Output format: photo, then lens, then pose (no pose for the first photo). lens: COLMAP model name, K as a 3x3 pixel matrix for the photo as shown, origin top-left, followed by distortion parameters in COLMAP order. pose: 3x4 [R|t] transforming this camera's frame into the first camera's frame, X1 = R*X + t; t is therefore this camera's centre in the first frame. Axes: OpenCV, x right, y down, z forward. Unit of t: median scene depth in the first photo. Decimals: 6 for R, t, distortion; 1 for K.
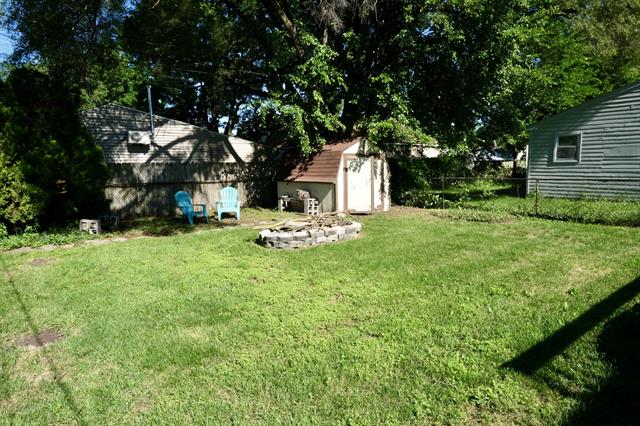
lens RADIAL K [[393.6, 0, 320.0], [0, 393.6, 213.0], [0, 0, 1]] dist [-0.007173, 0.000758]
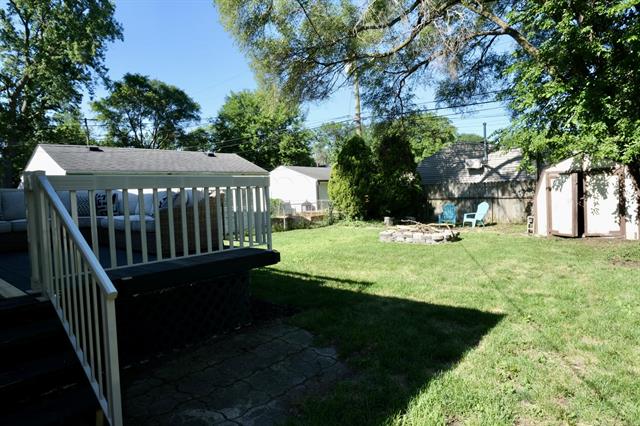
lens RADIAL K [[393.6, 0, 320.0], [0, 393.6, 213.0], [0, 0, 1]] dist [-0.007173, 0.000758]
pose [[0.192289, 0.062886, -0.979321, 0.794722], [-0.077336, 0.995812, 0.048760, -0.047077], [0.978286, 0.066361, 0.196347, 0.232482]]
